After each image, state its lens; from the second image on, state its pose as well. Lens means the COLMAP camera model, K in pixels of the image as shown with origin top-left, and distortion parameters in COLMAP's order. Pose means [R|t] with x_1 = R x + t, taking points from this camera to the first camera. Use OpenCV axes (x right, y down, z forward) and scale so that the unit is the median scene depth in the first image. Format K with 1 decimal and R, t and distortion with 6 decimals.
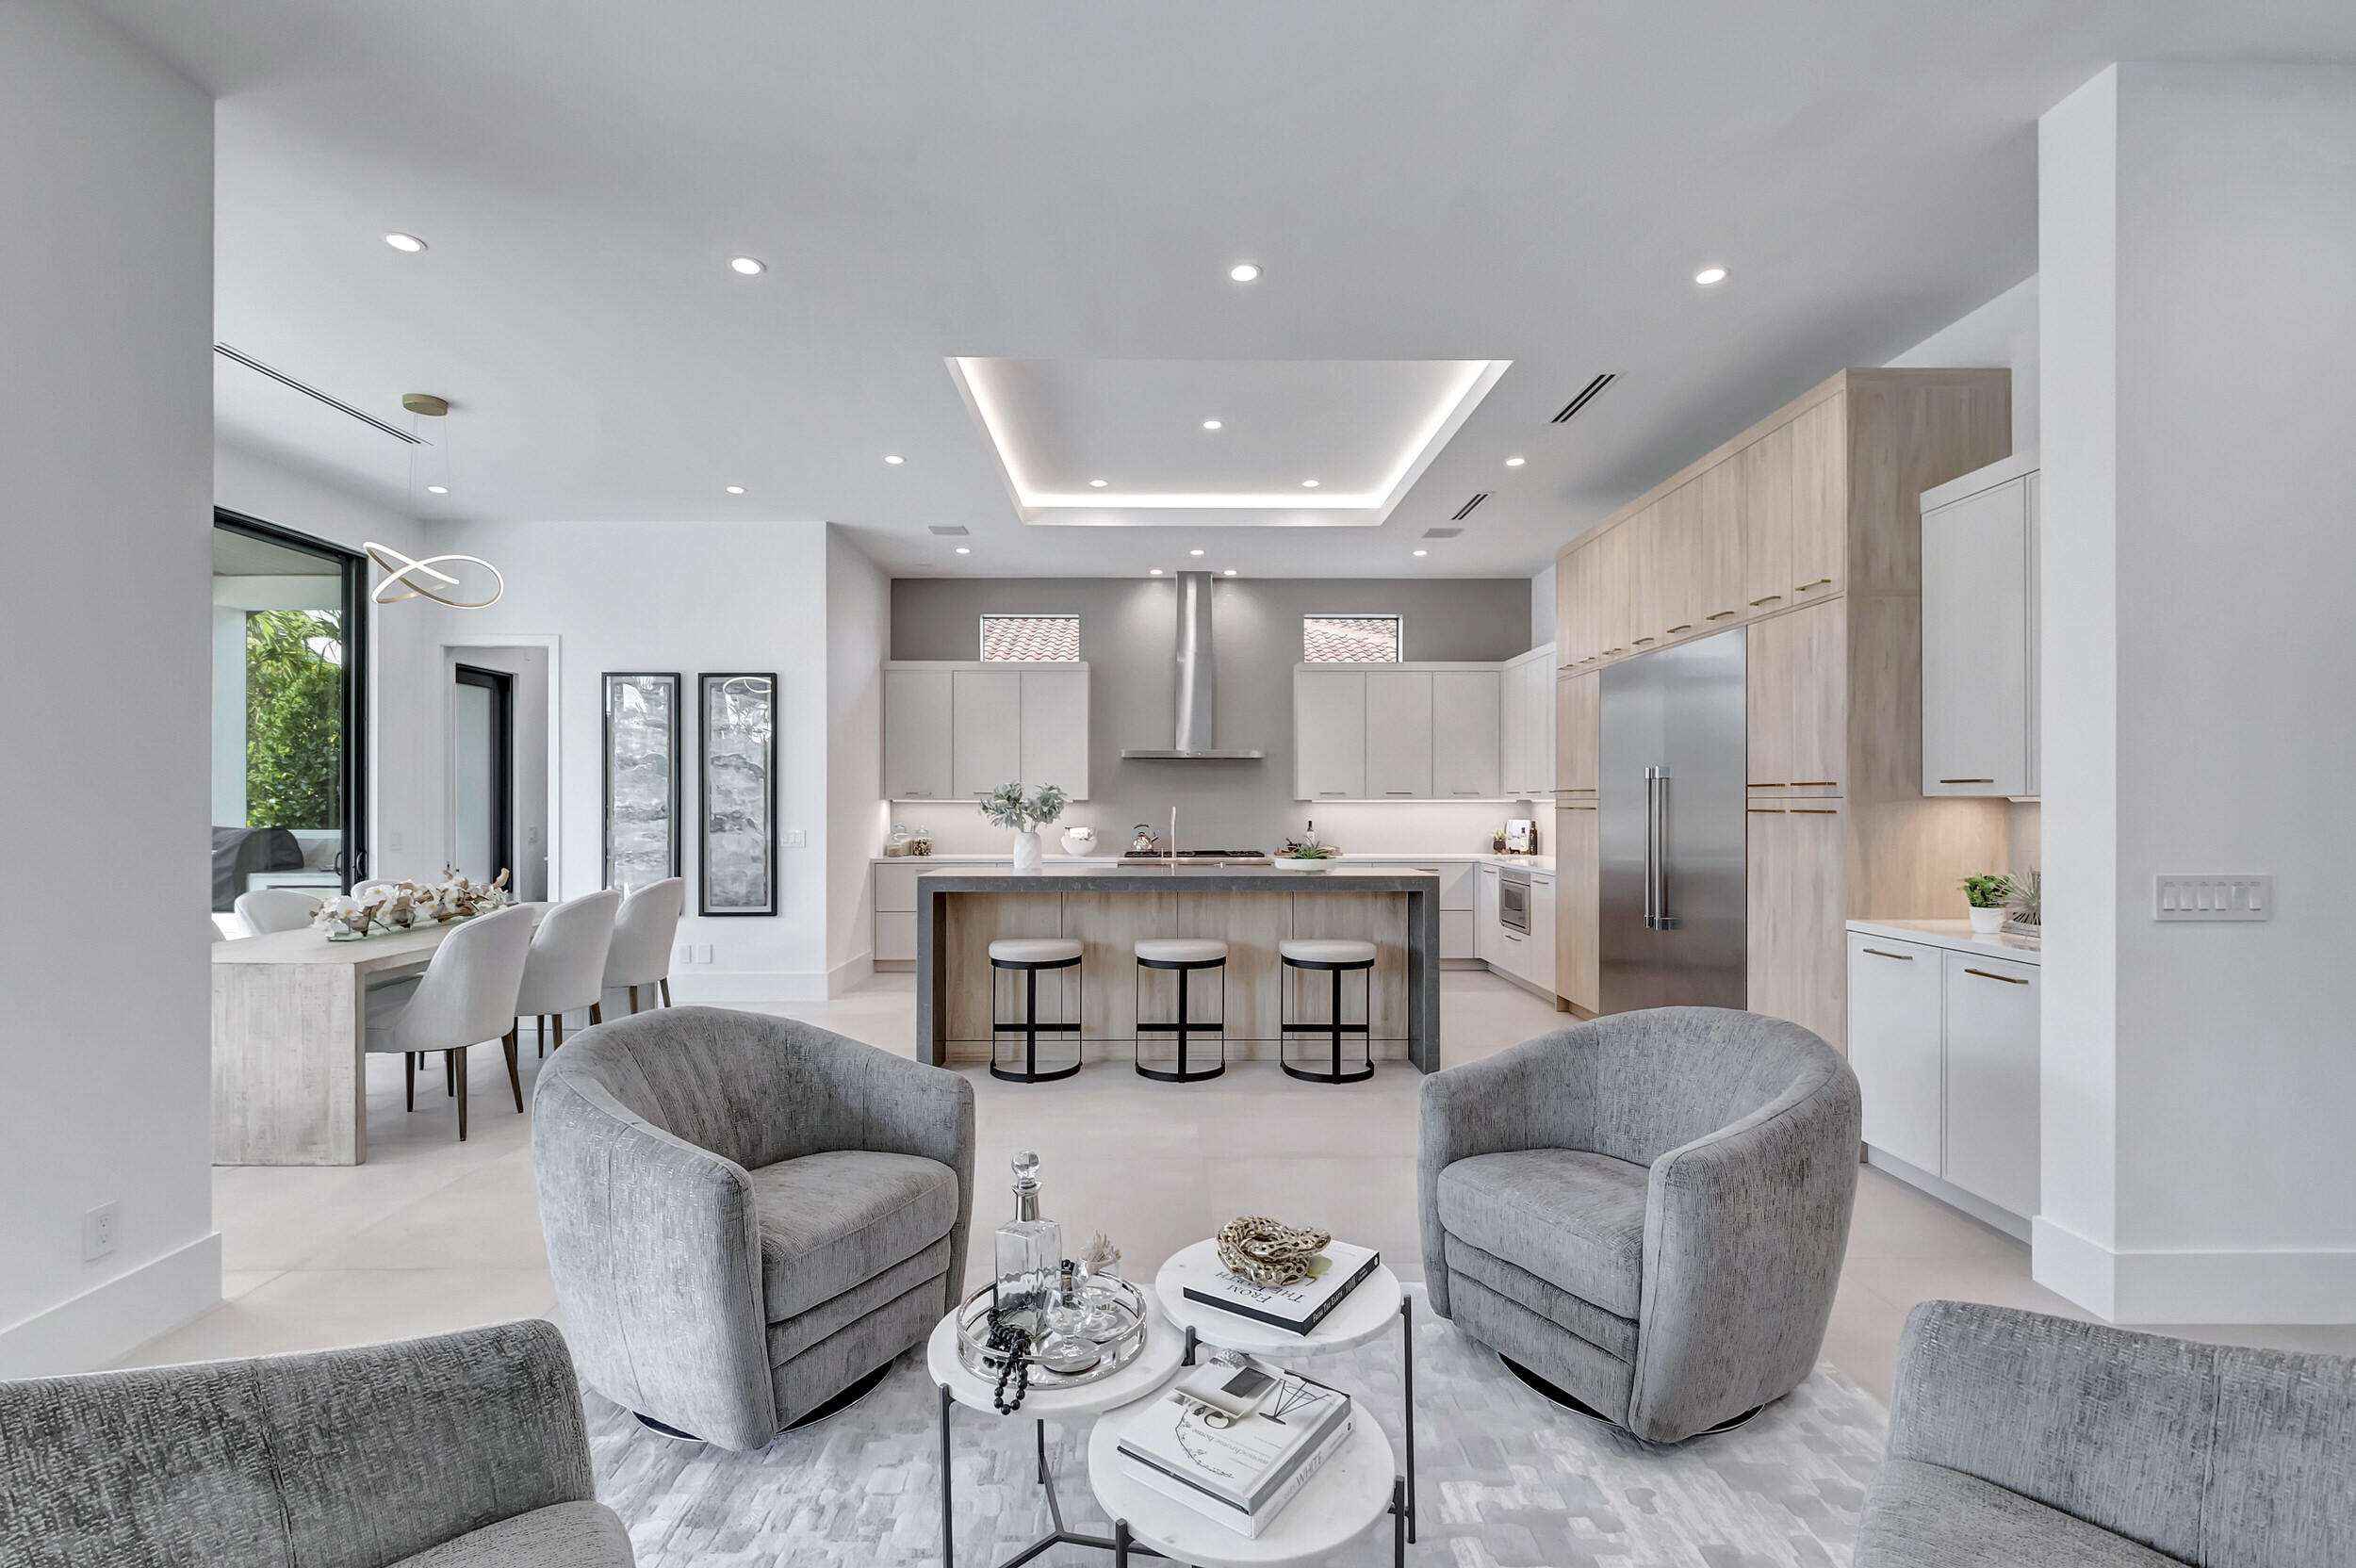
lens RADIAL K [[1040.4, 0, 1176.7], [0, 1040.4, 792.1], [0, 0, 1]] dist [-0.007365, 0.001777]
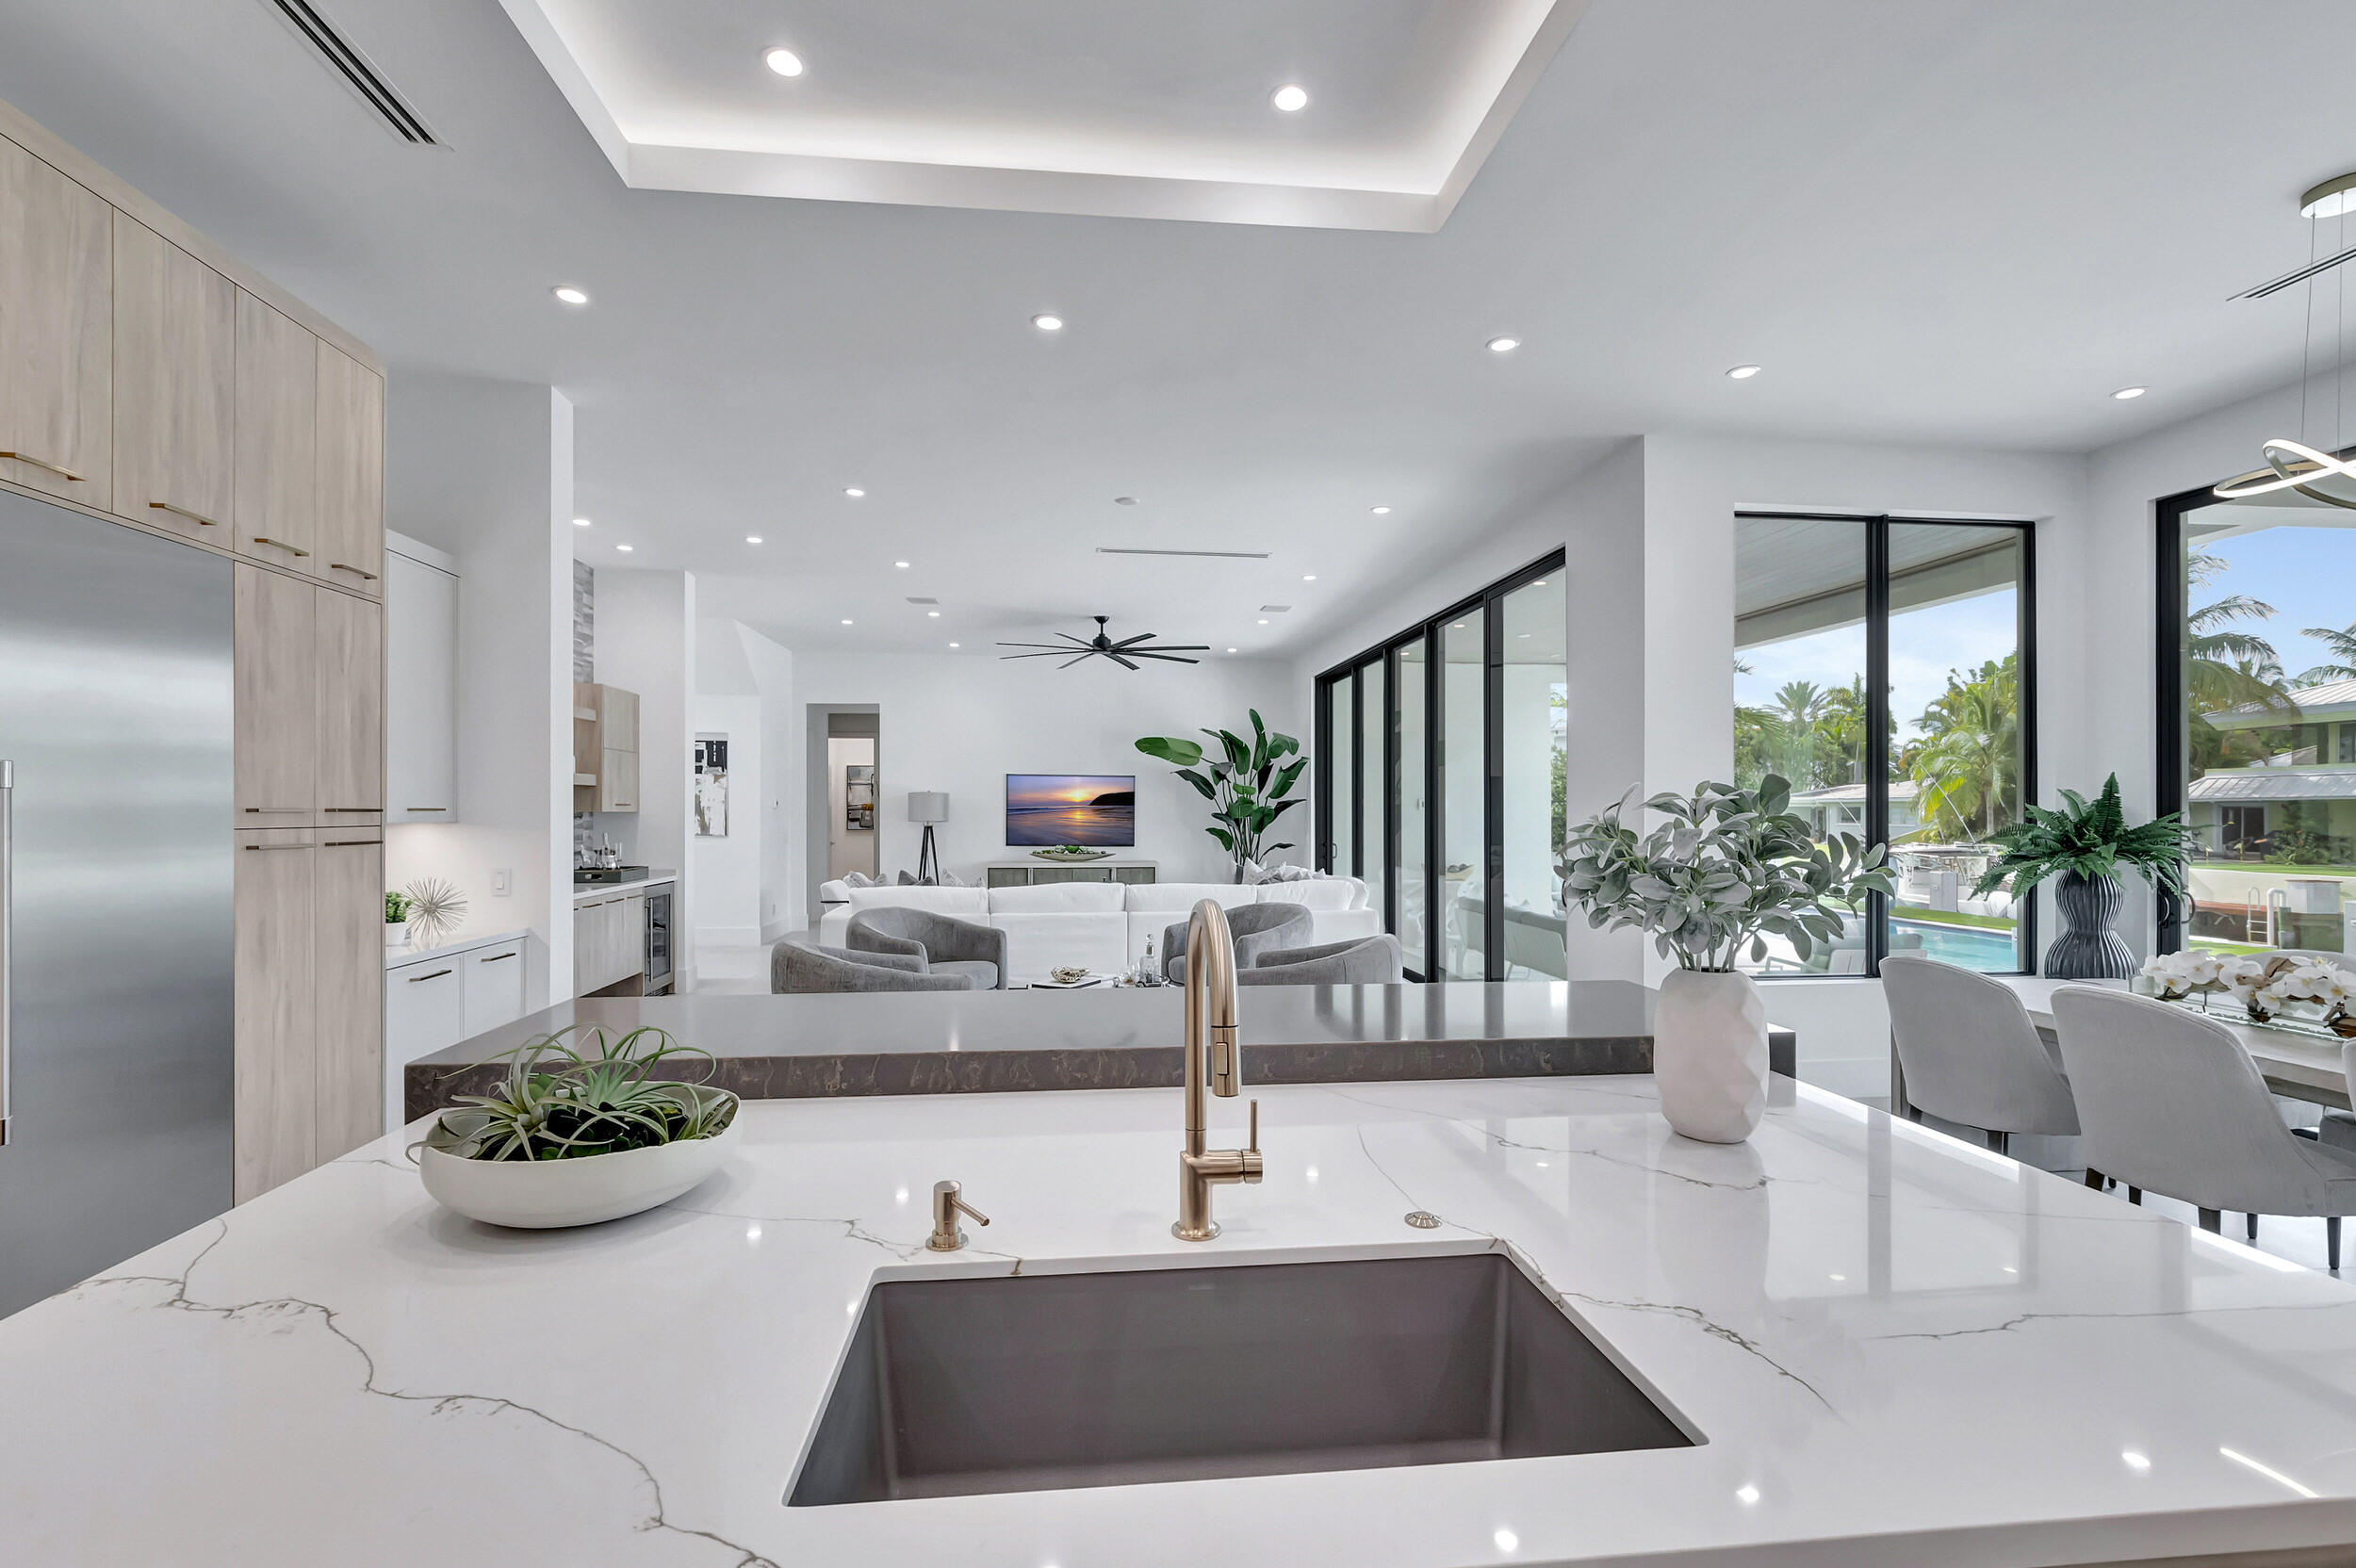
lens RADIAL K [[1040.4, 0, 1172.7], [0, 1040.4, 800.1], [0, 0, 1]] dist [-0.007365, 0.001777]
pose [[-0.995803, -0.002545, -0.091490, 0.031385], [-0.001369, 0.999916, -0.012923, -0.005514], [0.091516, -0.012743, -0.995722, 1.845712]]
